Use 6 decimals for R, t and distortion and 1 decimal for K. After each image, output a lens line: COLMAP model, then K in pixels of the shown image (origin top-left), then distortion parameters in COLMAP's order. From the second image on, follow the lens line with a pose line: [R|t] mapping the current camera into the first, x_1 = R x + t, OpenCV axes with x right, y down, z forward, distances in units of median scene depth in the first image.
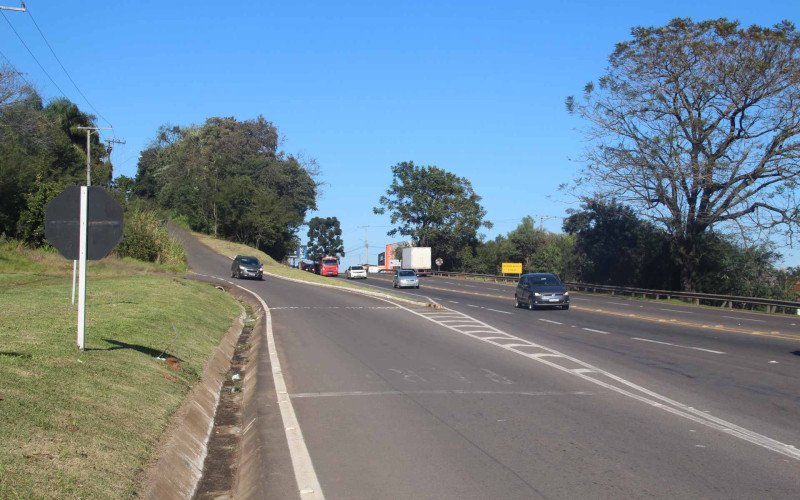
lens RADIAL K [[951.8, 0, 400.0], [0, 951.8, 250.0], [0, 0, 1]] dist [0.001366, 0.002536]
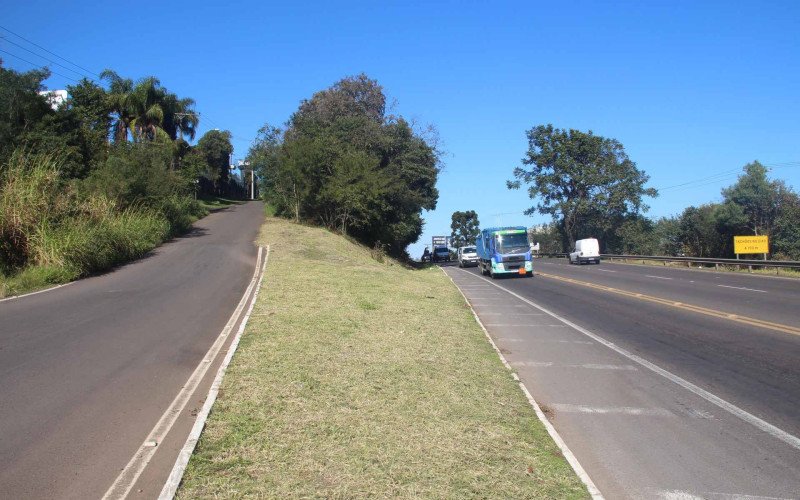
lens RADIAL K [[678.5, 0, 400.0], [0, 678.5, 250.0], [0, 0, 1]] dist [-0.132693, 0.001399]
pose [[0.982149, -0.042946, -0.183138, -0.013967], [0.045431, 0.998923, 0.009398, 0.005992], [0.182537, -0.017550, 0.983042, 0.394514]]
